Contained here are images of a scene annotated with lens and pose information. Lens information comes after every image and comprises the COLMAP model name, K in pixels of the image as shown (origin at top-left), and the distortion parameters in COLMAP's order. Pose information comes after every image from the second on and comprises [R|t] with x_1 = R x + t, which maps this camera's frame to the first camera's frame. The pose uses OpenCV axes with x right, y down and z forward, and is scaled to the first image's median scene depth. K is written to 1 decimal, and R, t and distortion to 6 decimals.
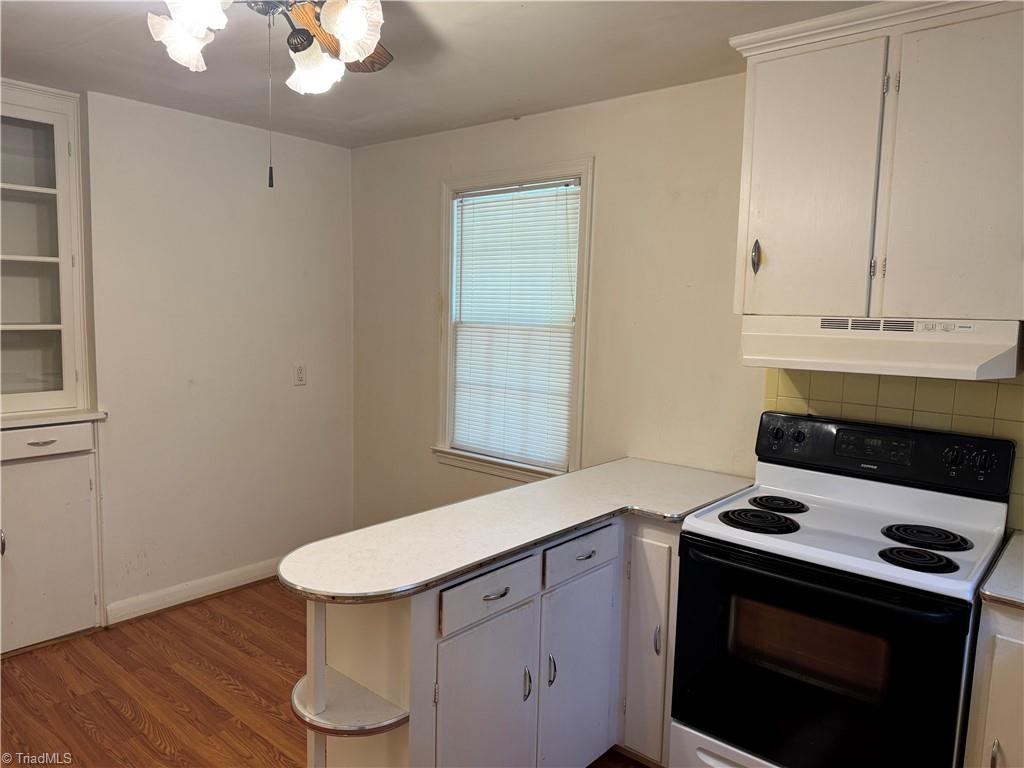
lens RADIAL K [[712.8, 0, 512.0], [0, 712.8, 384.0], [0, 0, 1]] dist [0.094688, -0.122003]
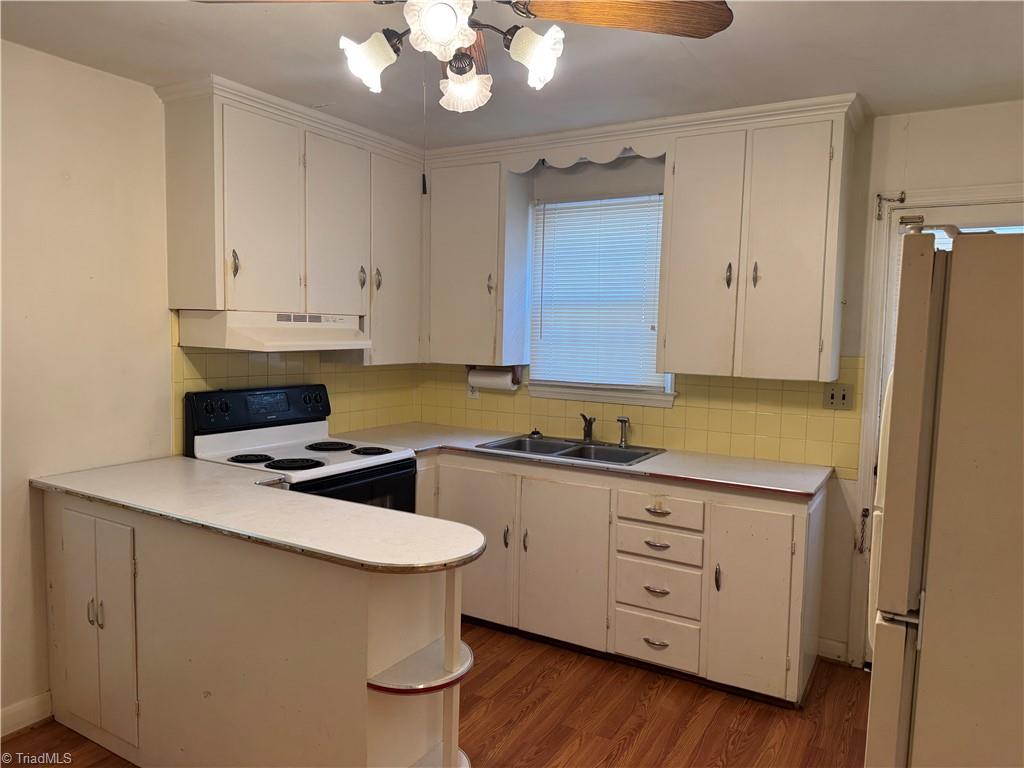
lens RADIAL K [[712.8, 0, 512.0], [0, 712.8, 384.0], [0, 0, 1]] dist [0.094688, -0.122003]
pose [[-0.164876, -0.106464, 0.980552, -1.056218], [0.077177, 0.989717, 0.120436, -0.092675], [-0.983290, 0.095533, -0.154964, 0.816646]]
